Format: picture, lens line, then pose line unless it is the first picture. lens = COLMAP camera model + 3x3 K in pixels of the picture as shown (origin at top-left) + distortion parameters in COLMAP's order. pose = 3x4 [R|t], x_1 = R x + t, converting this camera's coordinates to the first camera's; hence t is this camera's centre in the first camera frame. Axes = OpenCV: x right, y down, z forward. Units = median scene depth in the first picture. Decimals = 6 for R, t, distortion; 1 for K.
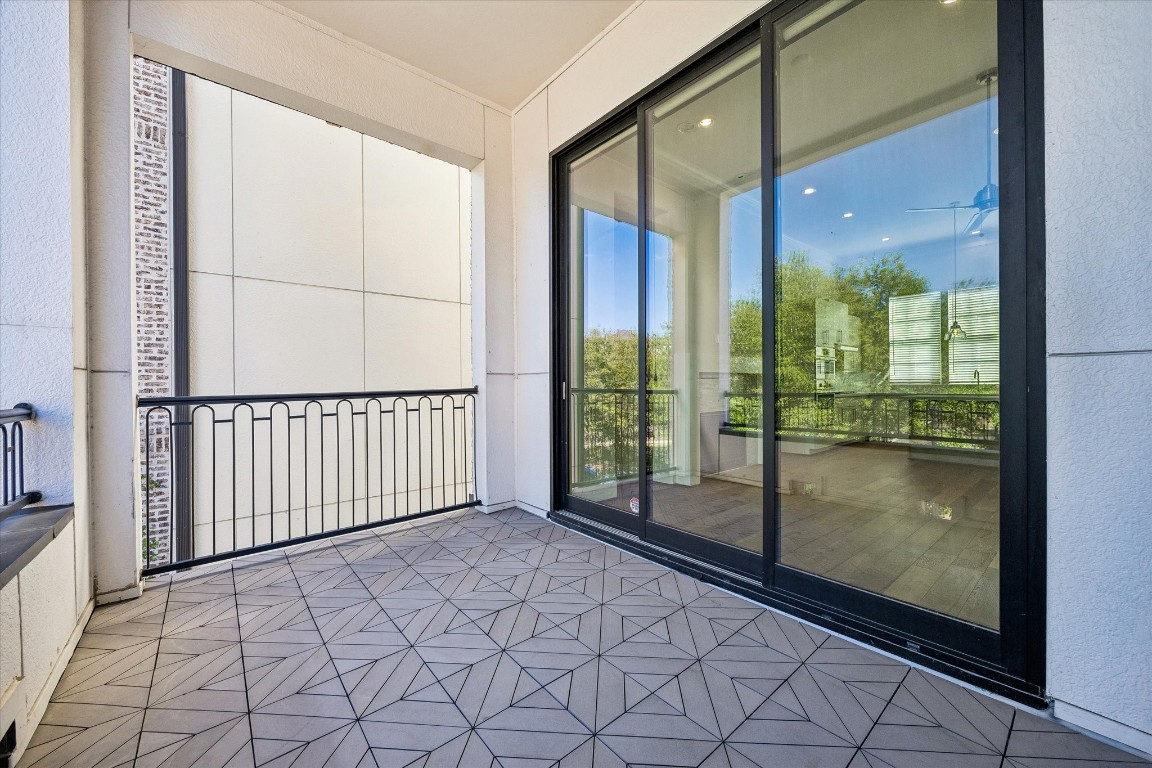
lens RADIAL K [[436.4, 0, 570.8], [0, 436.4, 382.9], [0, 0, 1]] dist [-0.003243, 0.000671]
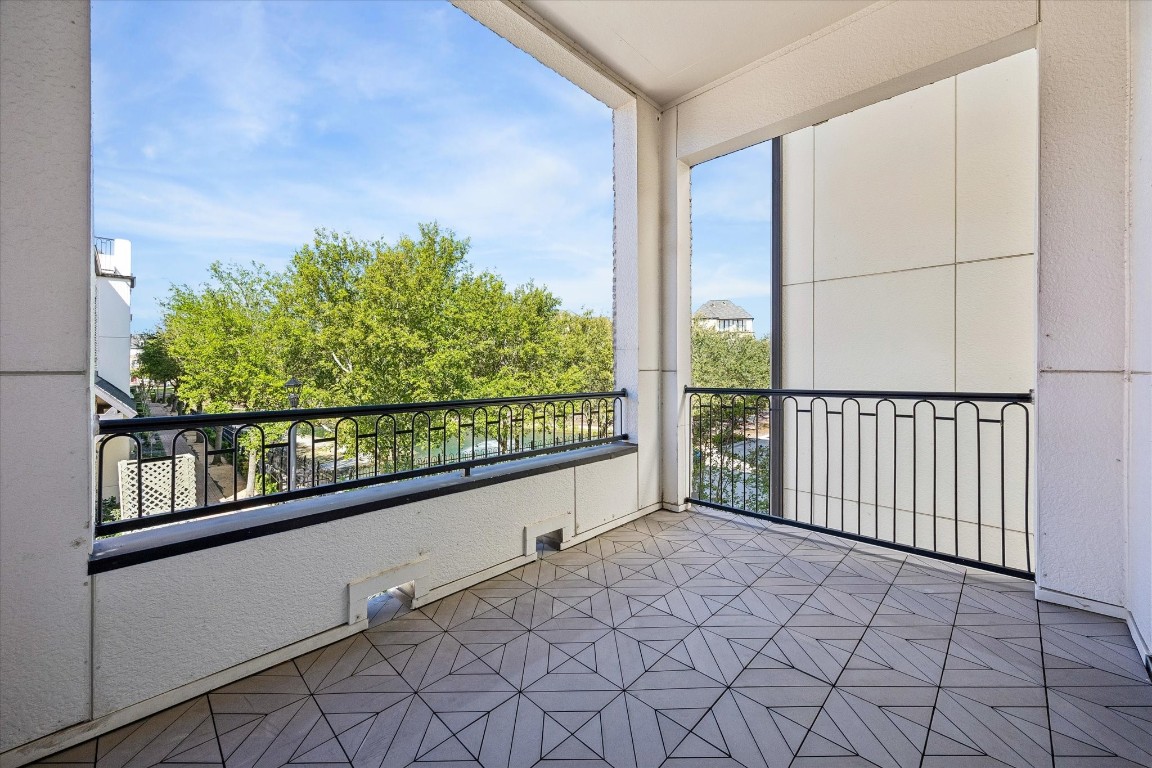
lens RADIAL K [[436.4, 0, 572.8], [0, 436.4, 376.6], [0, 0, 1]] dist [-0.003243, 0.000671]
pose [[0.101063, 0.009987, -0.994830, 0.321967], [-0.014010, 0.999865, 0.008614, -0.007892], [0.994781, 0.013067, 0.101190, 0.262669]]
